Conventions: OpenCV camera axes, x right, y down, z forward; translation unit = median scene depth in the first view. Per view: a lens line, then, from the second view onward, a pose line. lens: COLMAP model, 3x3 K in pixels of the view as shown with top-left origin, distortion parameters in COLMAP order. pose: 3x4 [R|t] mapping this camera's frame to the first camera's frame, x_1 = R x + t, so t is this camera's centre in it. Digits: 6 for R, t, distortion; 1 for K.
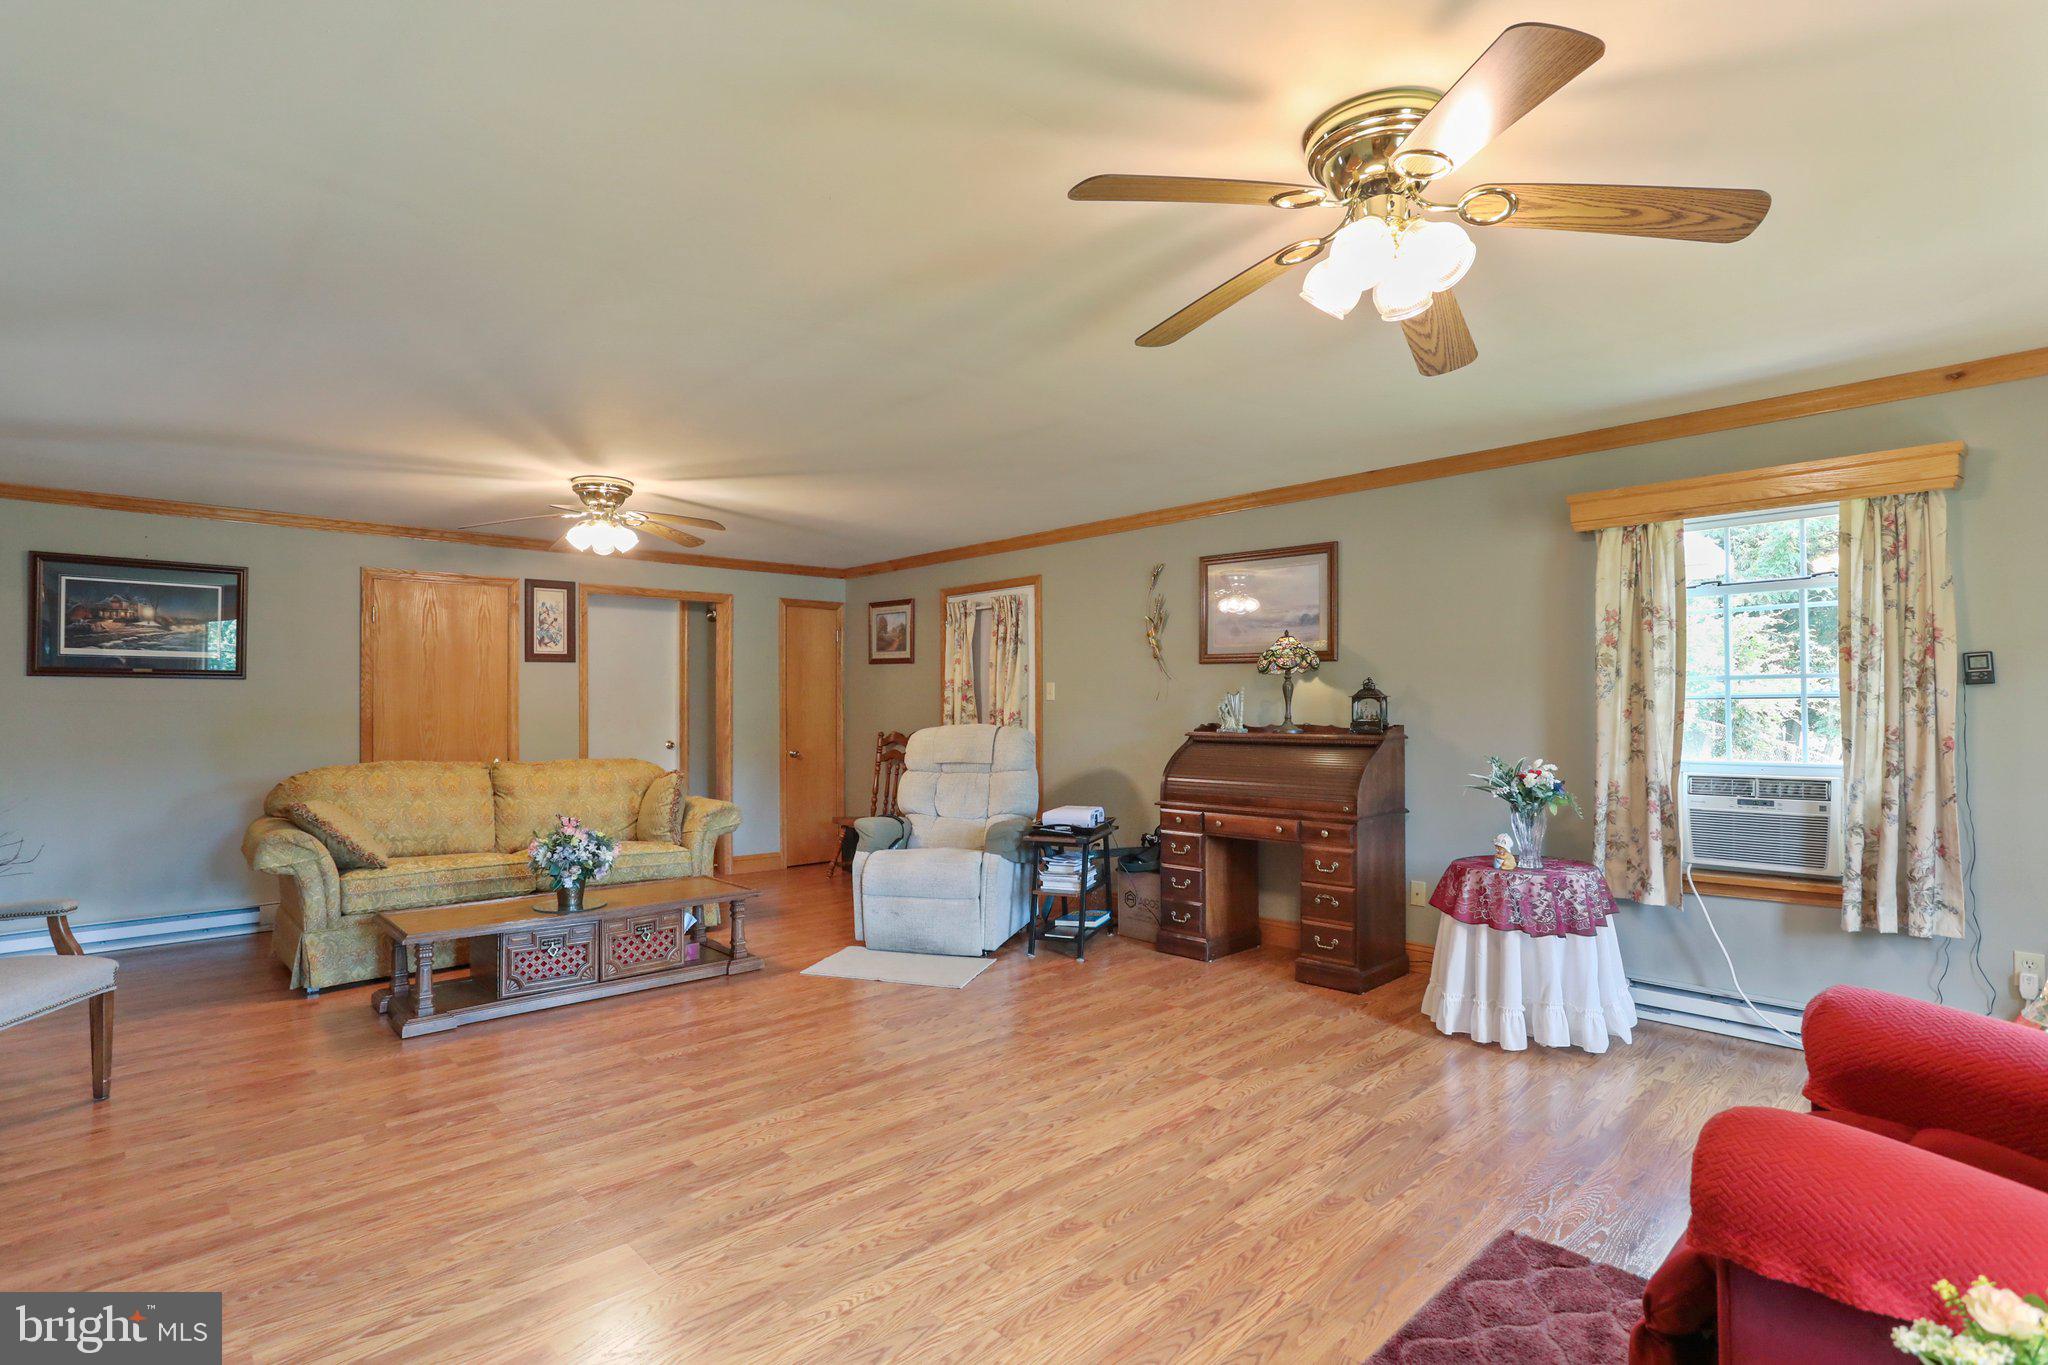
lens RADIAL K [[984.0, 0, 1012.0], [0, 984.0, 689.0], [0, 0, 1]] dist [-0.048433, 0.019733]
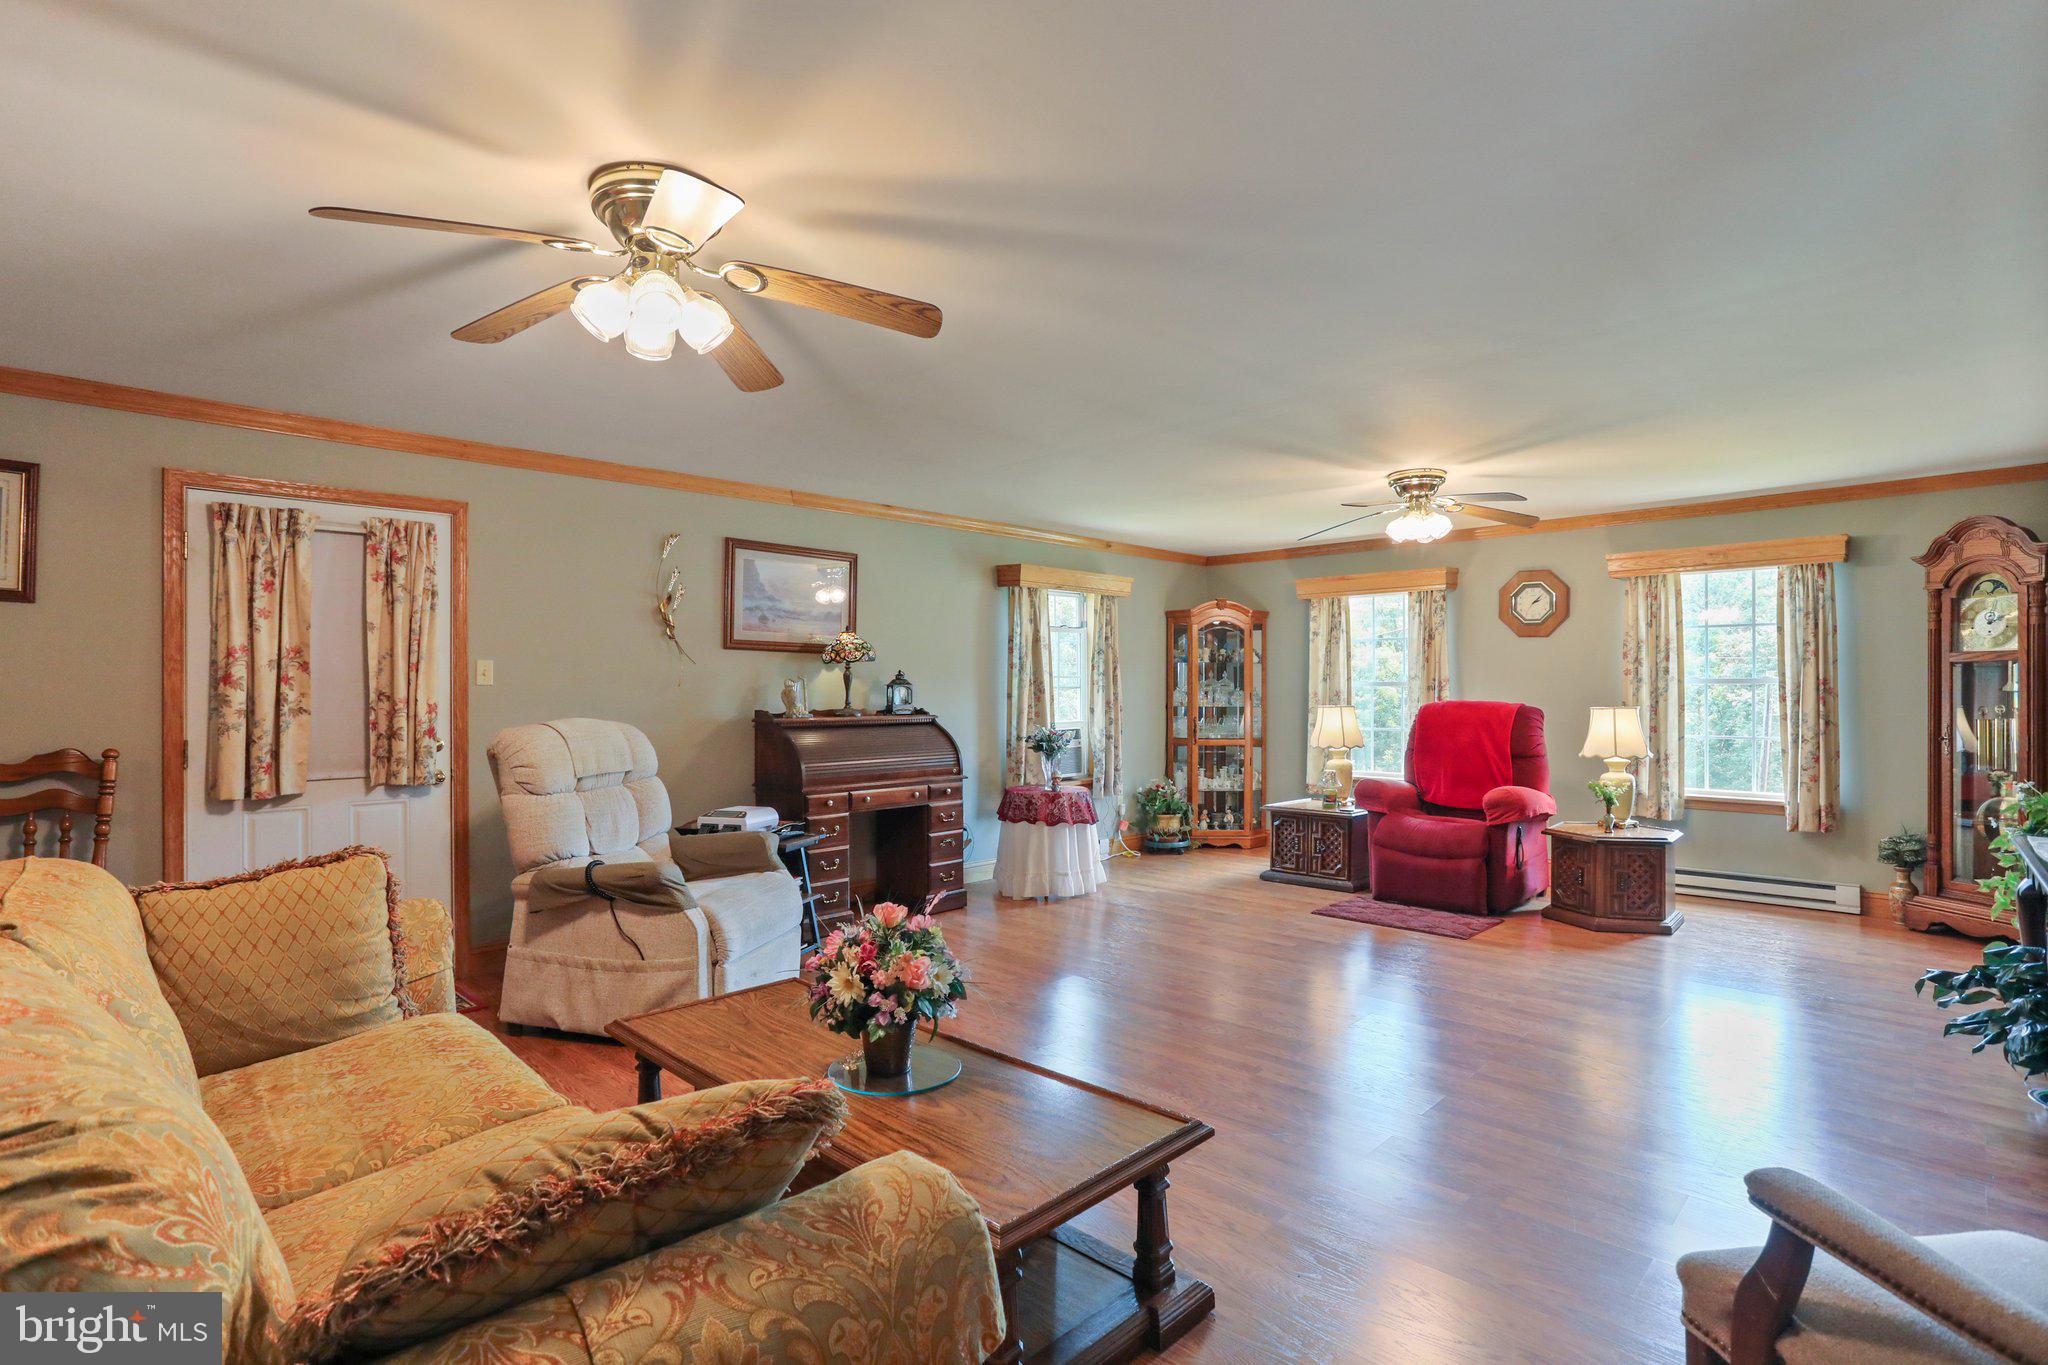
lens RADIAL K [[984.0, 0, 1025.6], [0, 984.0, 687.8], [0, 0, 1]] dist [-0.048433, 0.019733]
pose [[-0.034689, 0.012671, 0.999318, -1.175497], [-0.007536, 0.999888, -0.012940, 0.033990], [-0.999370, -0.007979, -0.034589, 1.135179]]
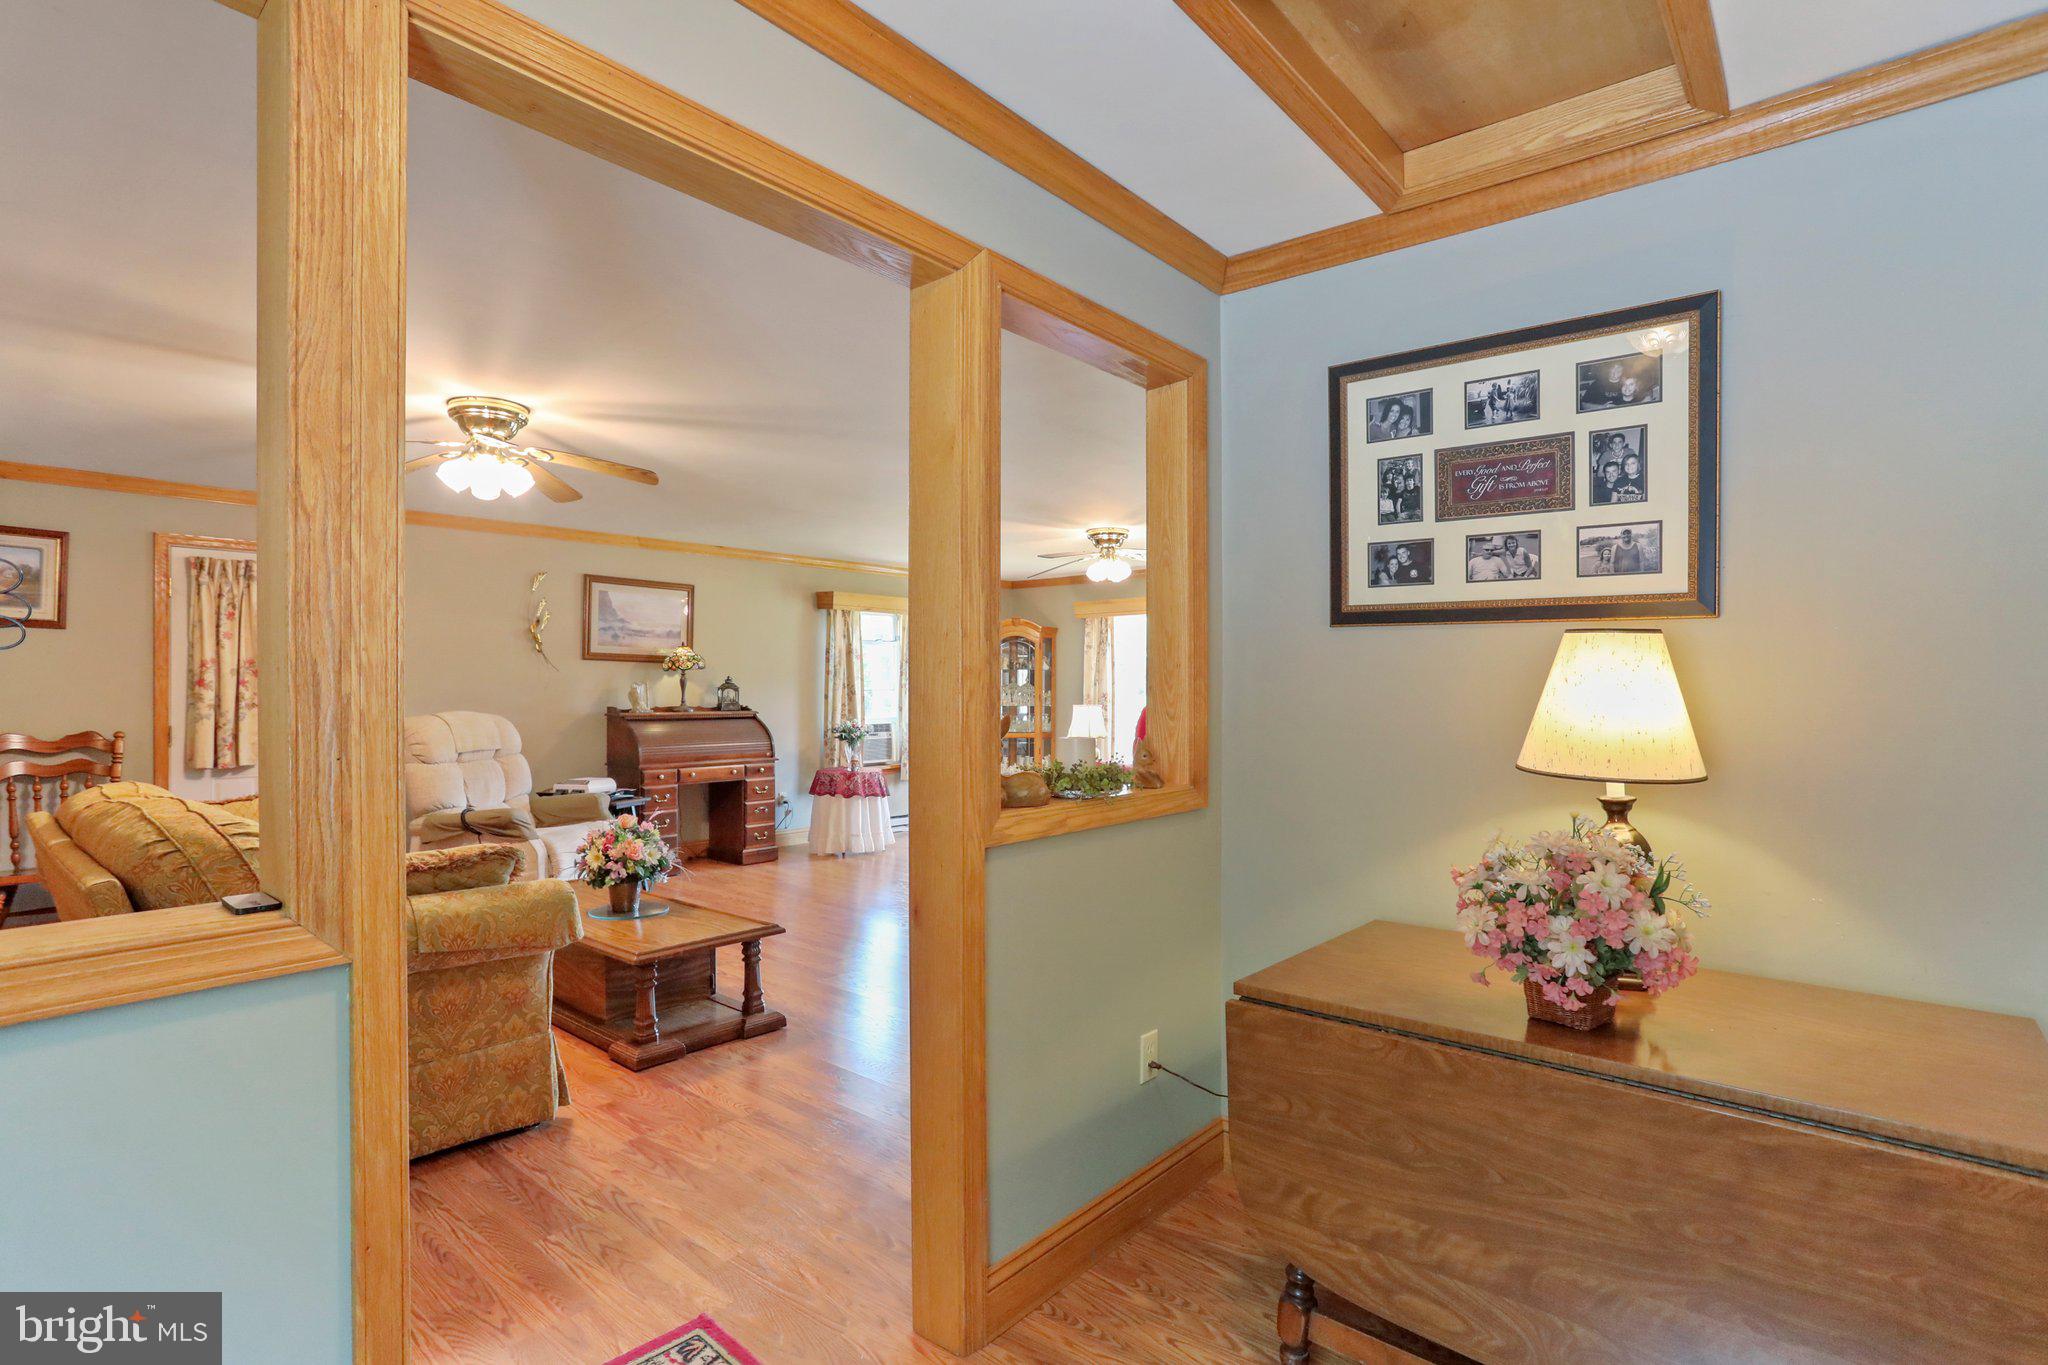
lens RADIAL K [[984.0, 0, 1021.9], [0, 984.0, 690.2], [0, 0, 1]] dist [-0.048433, 0.019733]
pose [[-0.096805, 0.011420, 0.995238, -1.667646], [-0.009763, 0.999875, -0.012423, 0.034989], [-0.995255, -0.010919, -0.096682, 0.867888]]
